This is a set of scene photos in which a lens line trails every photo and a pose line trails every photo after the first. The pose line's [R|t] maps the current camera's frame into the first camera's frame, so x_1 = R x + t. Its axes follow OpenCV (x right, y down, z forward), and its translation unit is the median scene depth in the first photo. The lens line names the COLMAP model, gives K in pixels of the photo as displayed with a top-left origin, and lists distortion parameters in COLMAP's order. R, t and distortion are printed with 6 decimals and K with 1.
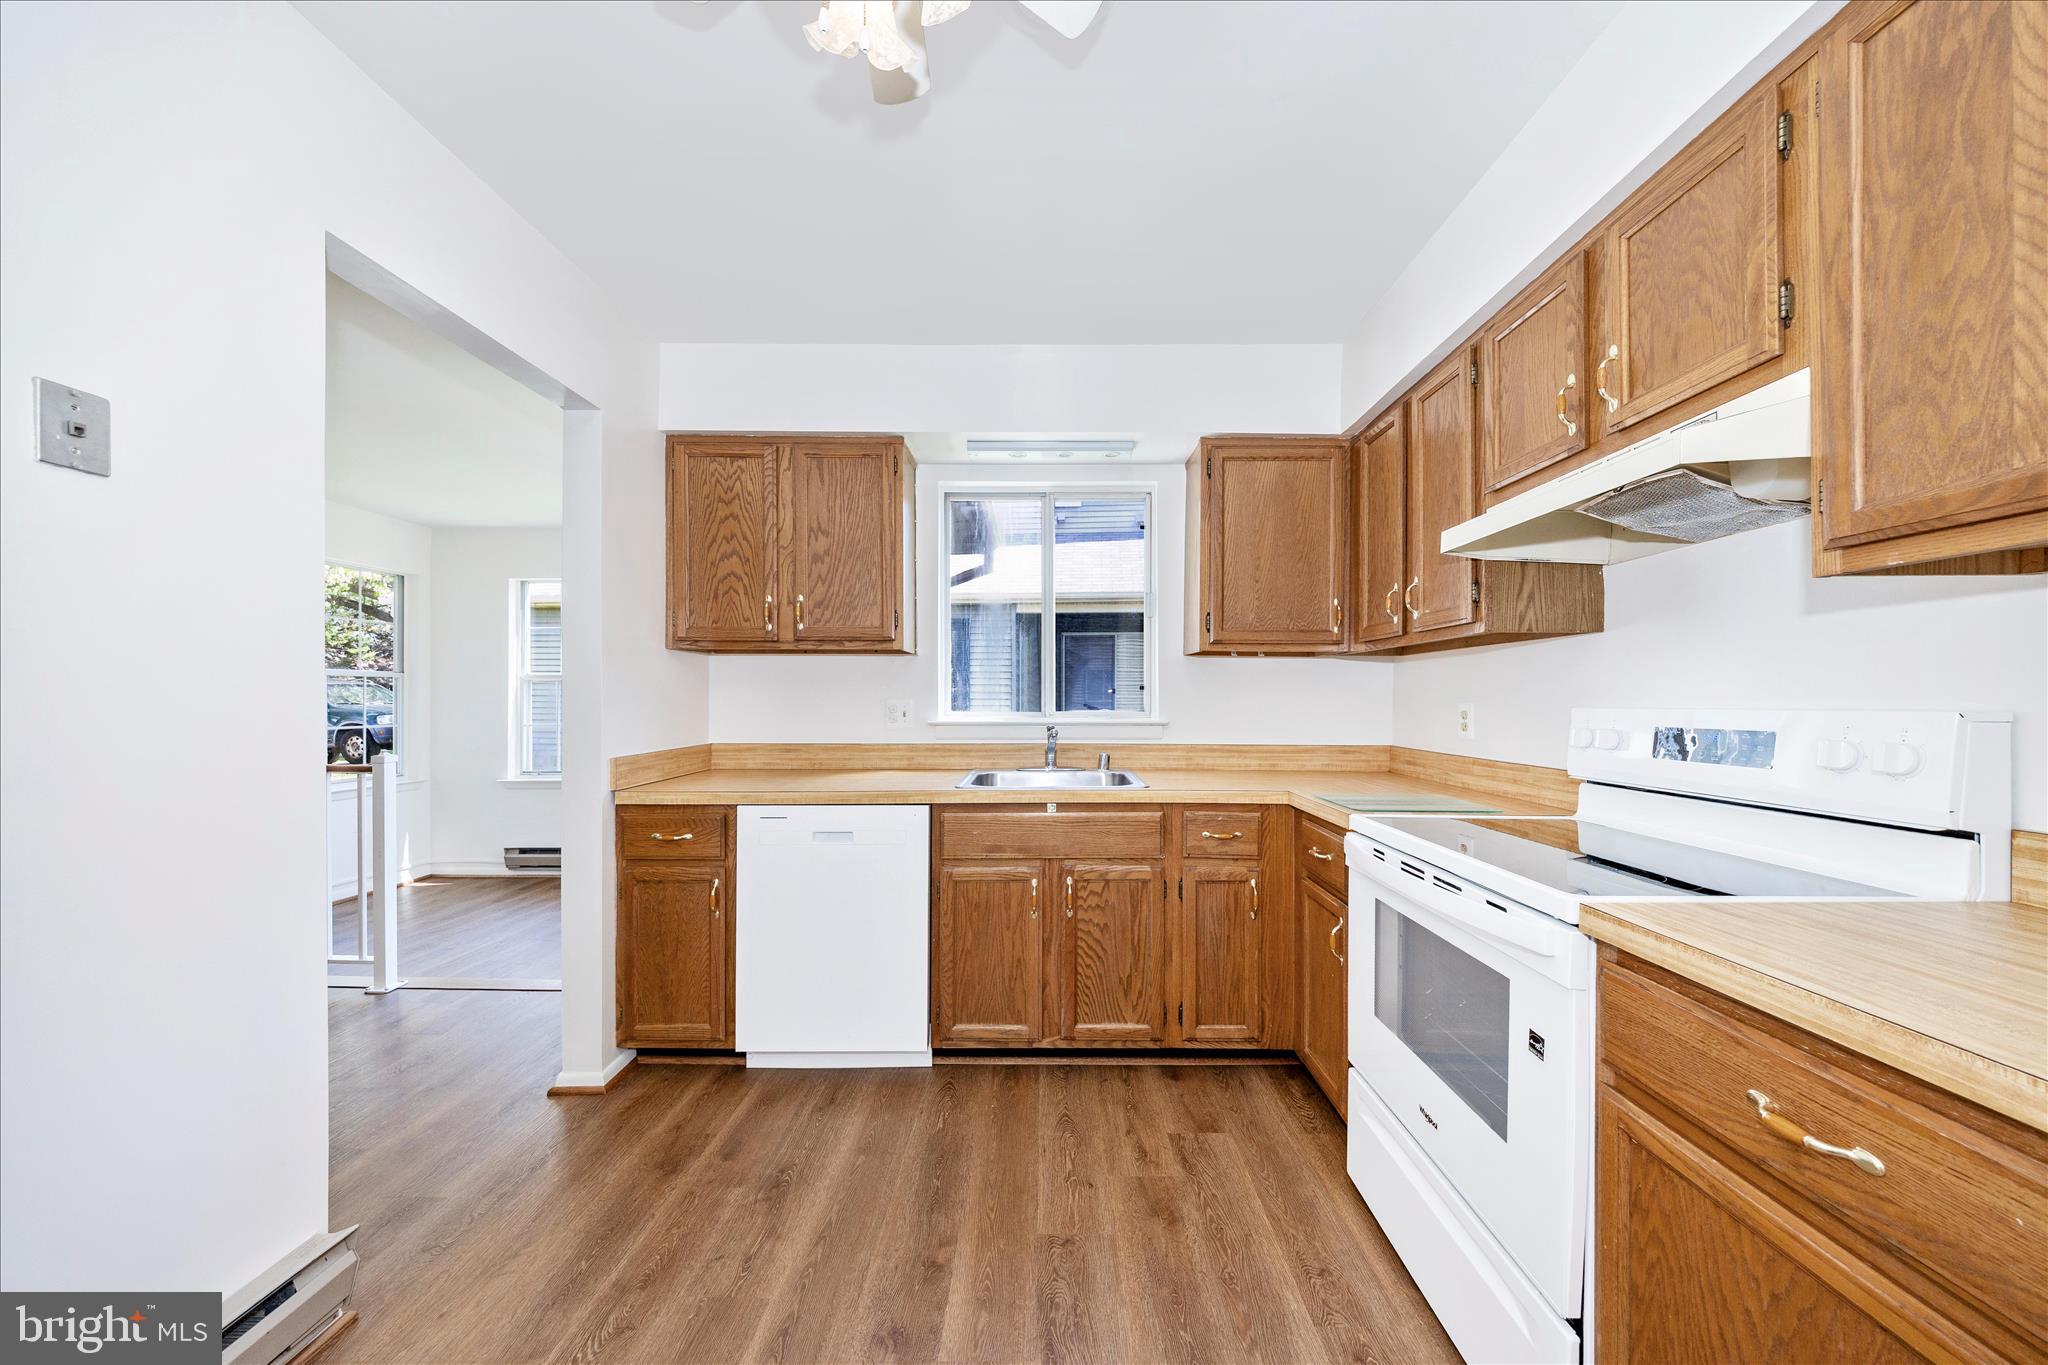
lens RADIAL K [[722.2, 0, 1027.6], [0, 722.2, 686.5], [0, 0, 1]] dist [0.006664, -0.000074]
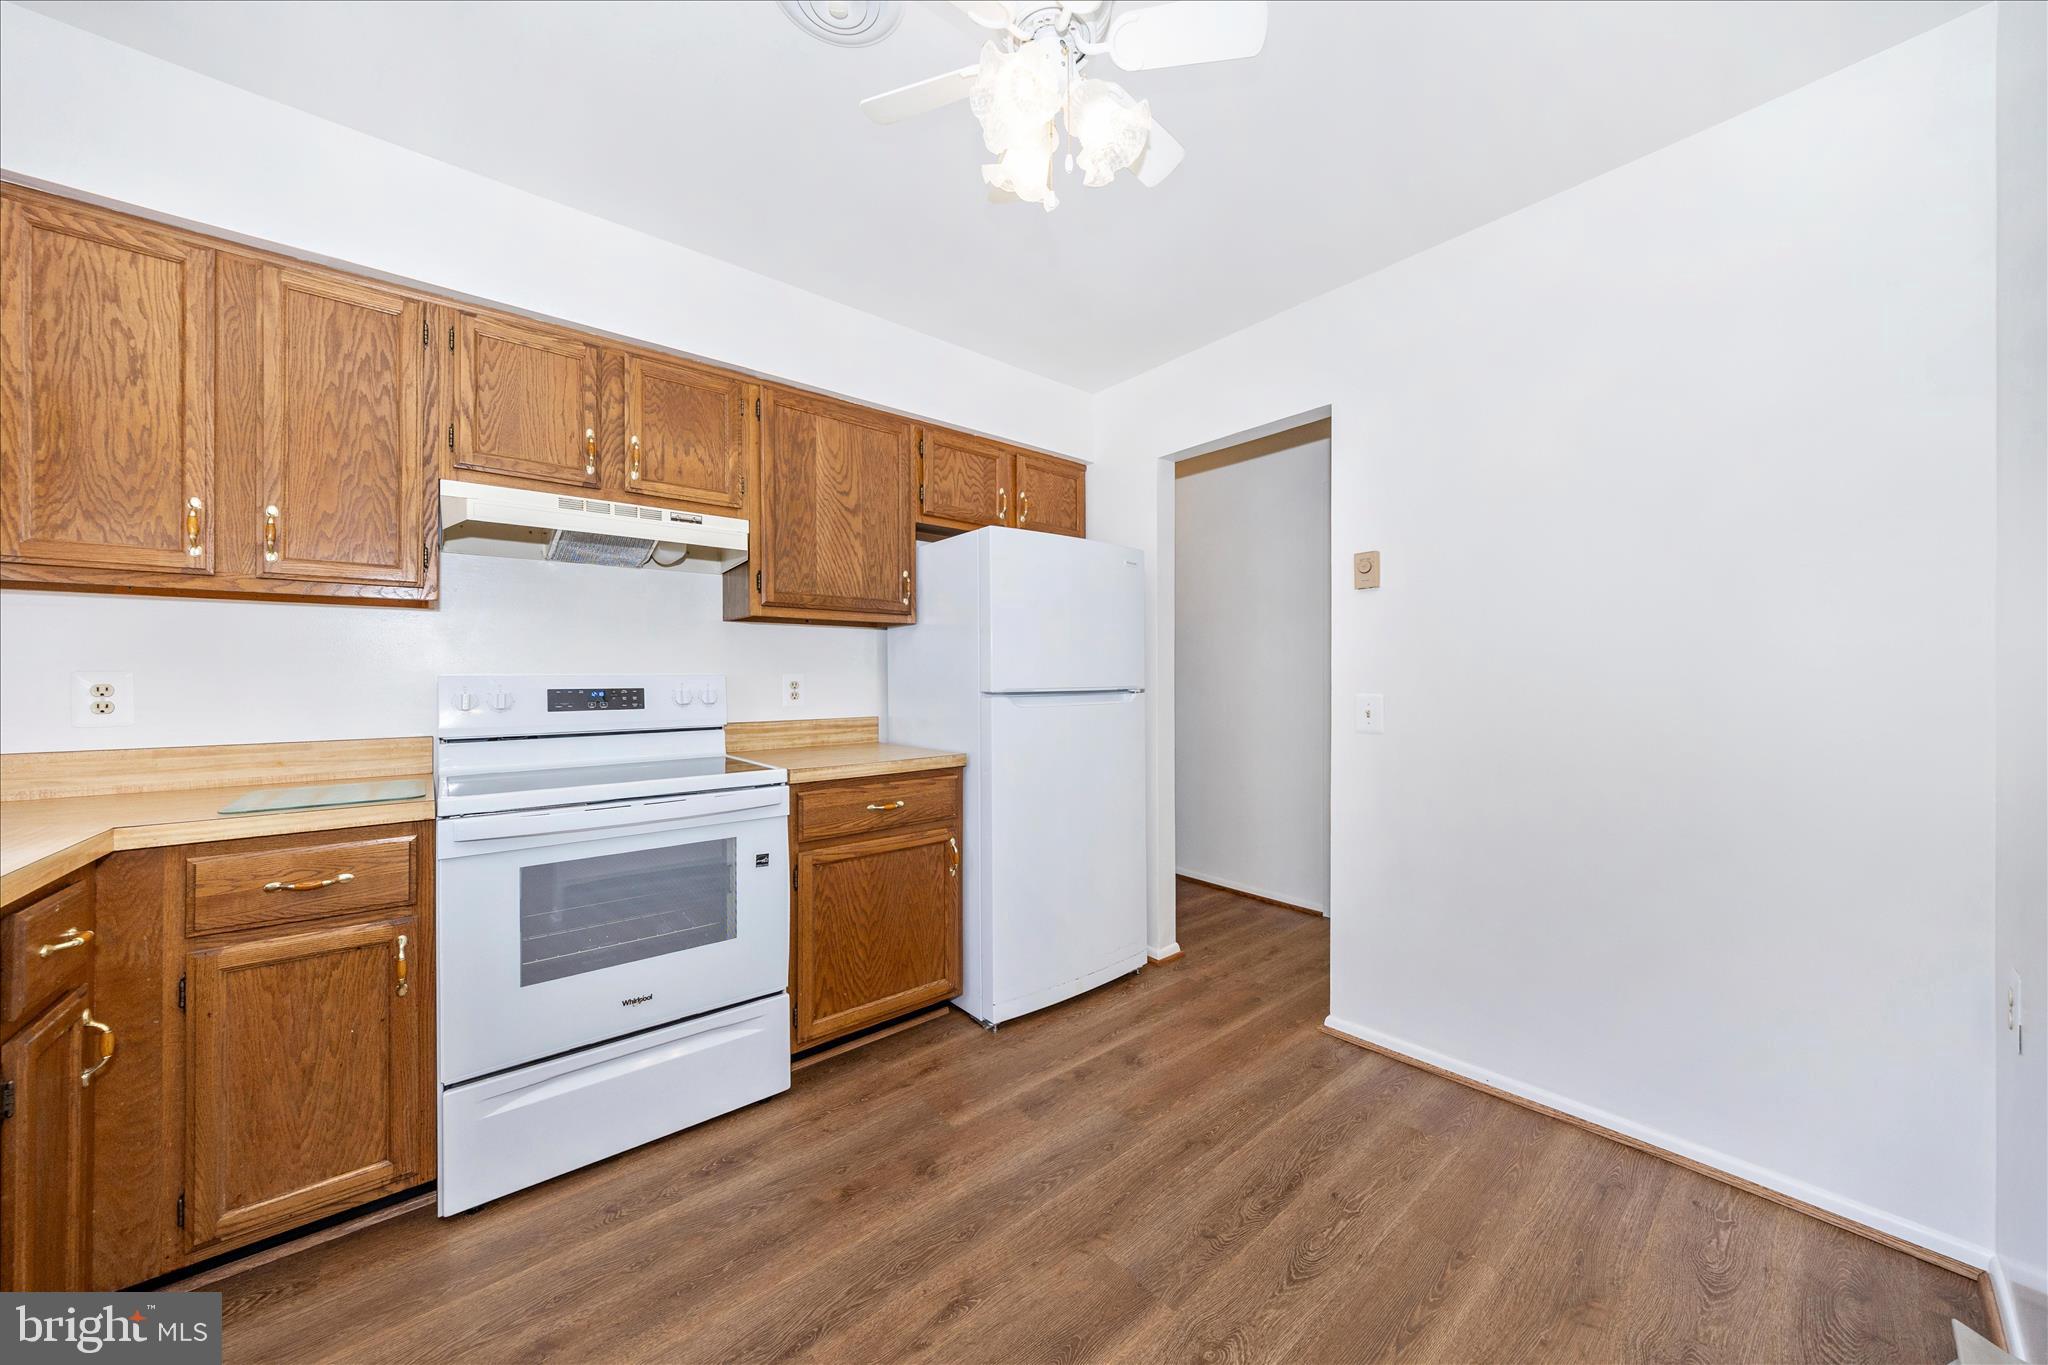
lens RADIAL K [[730.4, 0, 1048.6], [0, 730.4, 637.8], [0, 0, 1]] dist [0.000327, -0.000077]
pose [[-0.693078, 0.041904, 0.719644, -0.547974], [-0.009419, 0.997697, -0.067166, 0.029588], [-0.720801, -0.053329, -0.691087, 0.873749]]
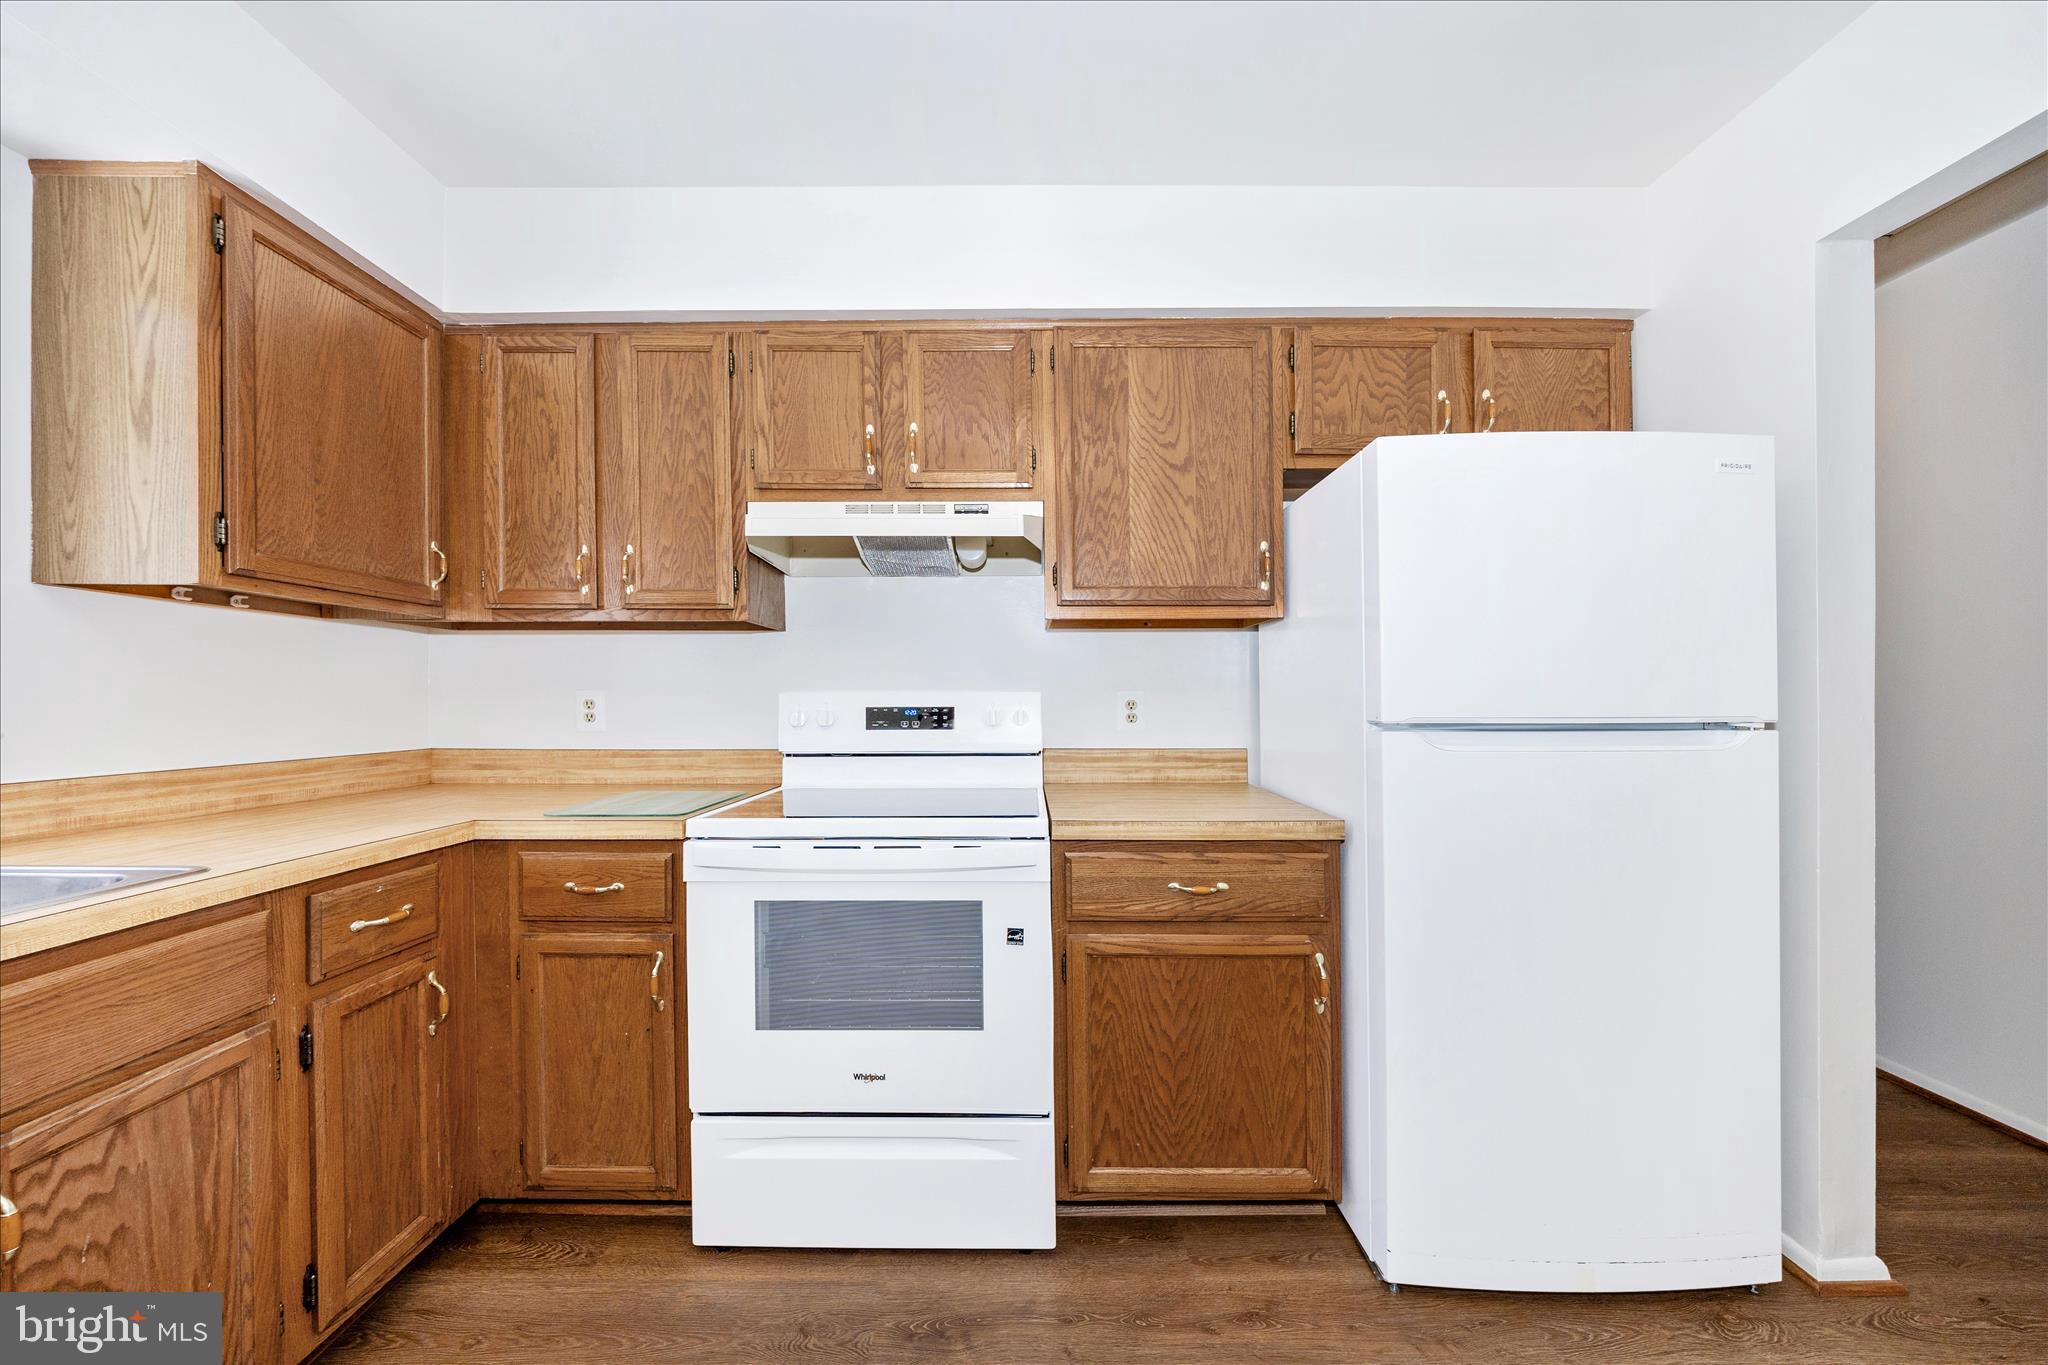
lens RADIAL K [[709.1, 0, 1018.8], [0, 709.1, 681.9], [0, 0, 1]] dist [-0.002303, -0.000355]
pose [[-0.033060, 0.016651, 0.999315, -0.313619], [-0.017788, 0.999693, -0.017246, 0.018644], [-0.999295, -0.018346, -0.032754, 0.517522]]
